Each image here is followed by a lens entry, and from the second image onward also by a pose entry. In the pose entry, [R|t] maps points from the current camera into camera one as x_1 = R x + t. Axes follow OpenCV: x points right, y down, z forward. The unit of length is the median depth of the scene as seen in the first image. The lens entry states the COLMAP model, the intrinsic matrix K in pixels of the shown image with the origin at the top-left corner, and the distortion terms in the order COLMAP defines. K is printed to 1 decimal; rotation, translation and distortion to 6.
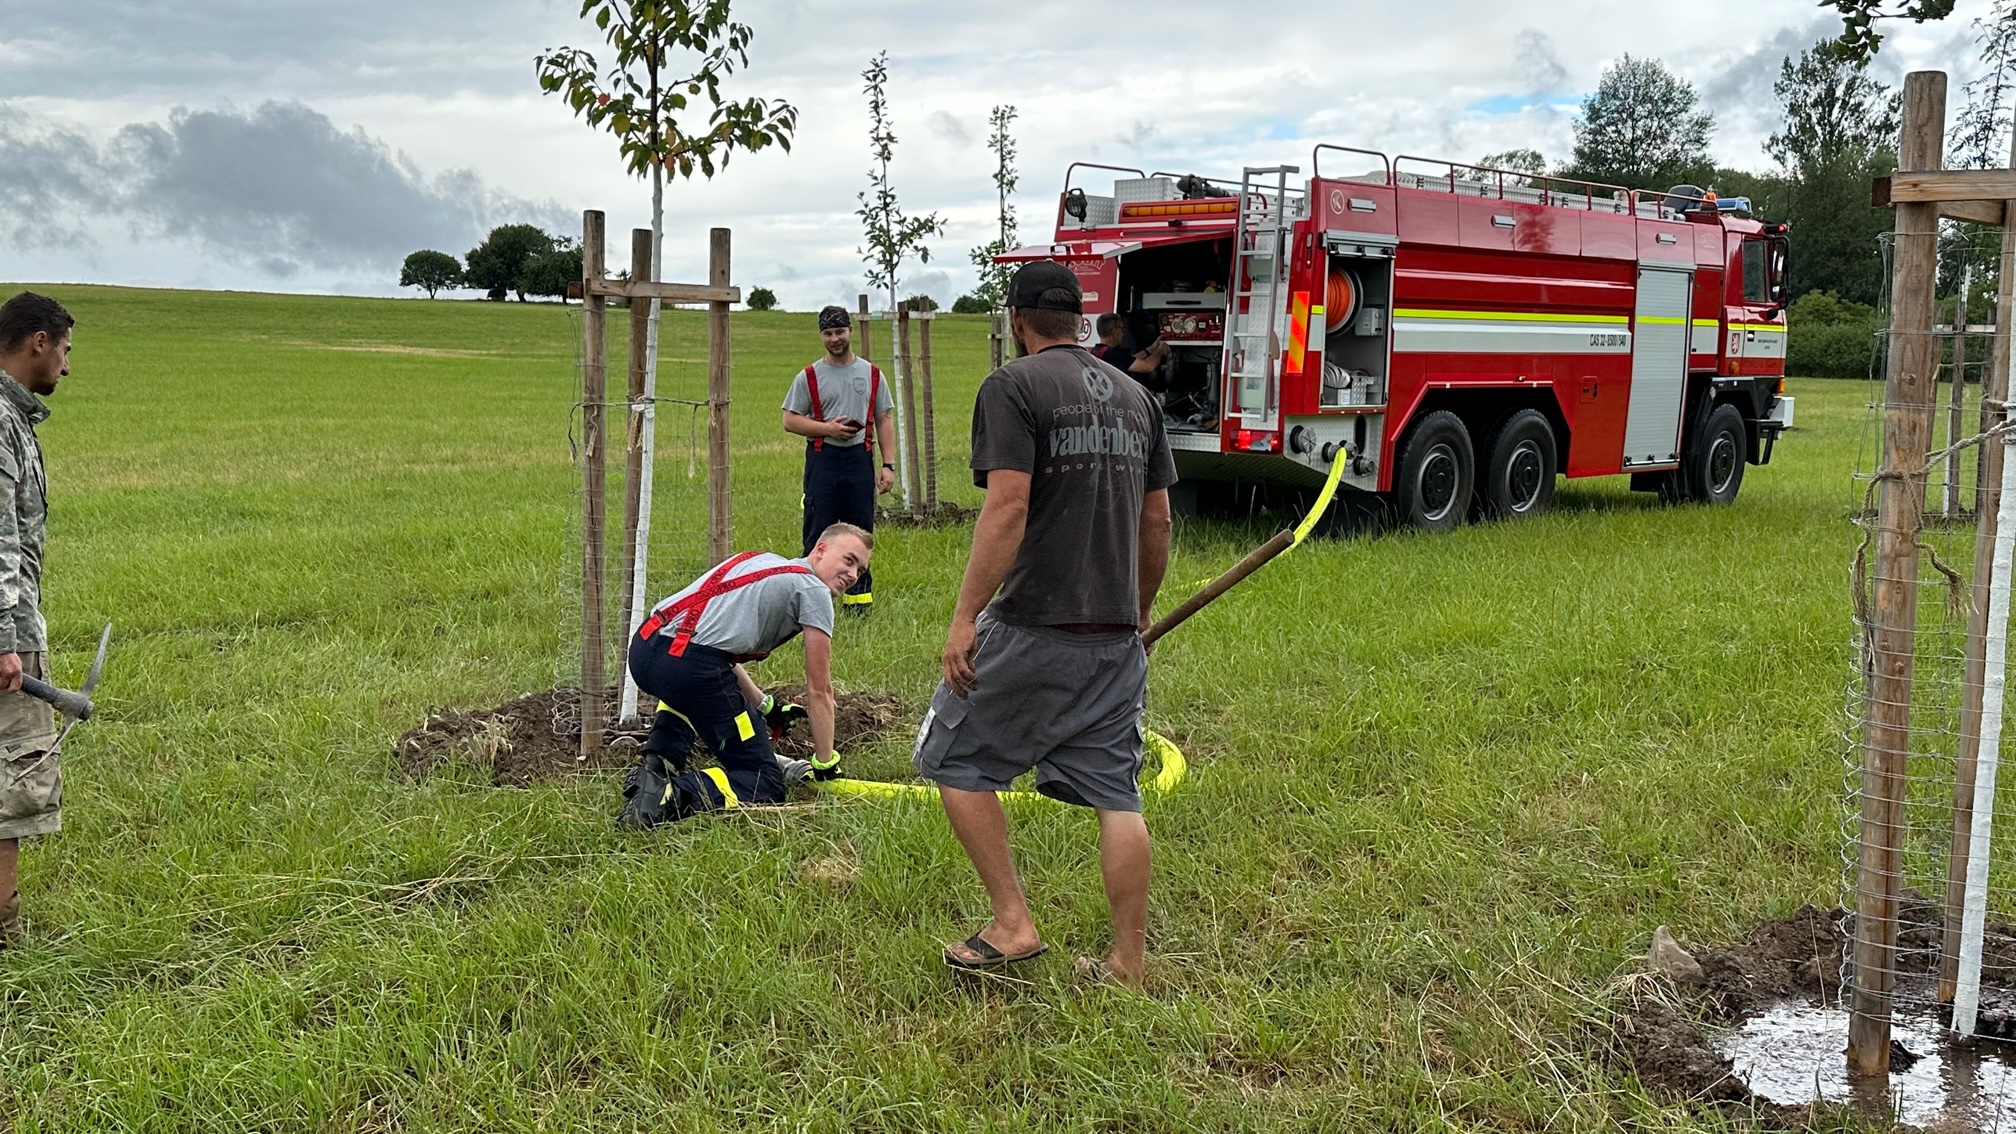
lens RADIAL K [[2003.5, 0, 1016.6], [0, 2003.5, 548.2], [0, 0, 1]] dist [0.185599, -0.352640]
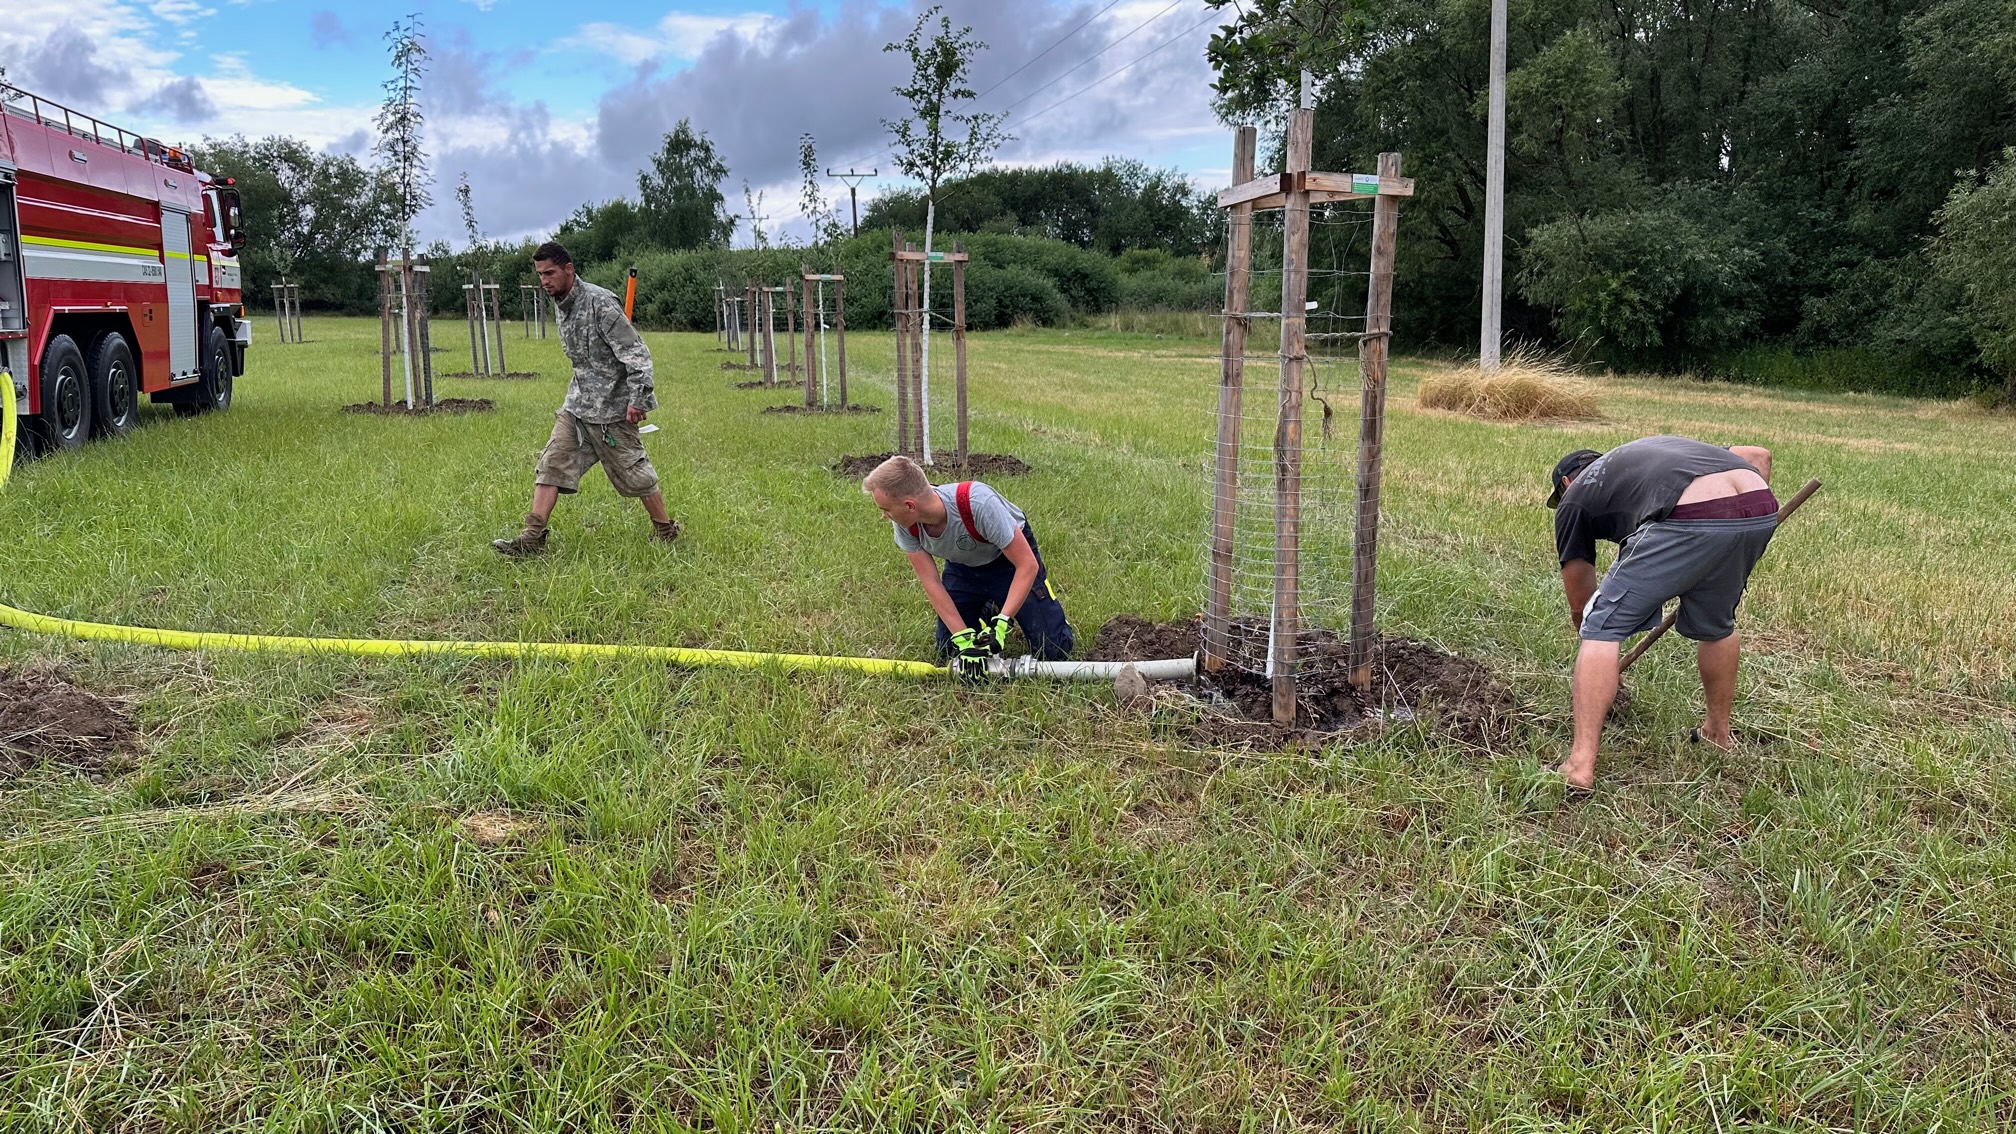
lens RADIAL K [[1444.1, 0, 1018.2], [0, 1444.1, 538.7], [0, 0, 1]] dist [0.124369, -0.209936]
pose [[0.489717, -0.139252, 0.860689, -0.201046], [0.070816, 0.990255, 0.119921, -0.017275], [-0.869001, 0.002223, 0.494806, 0.167433]]
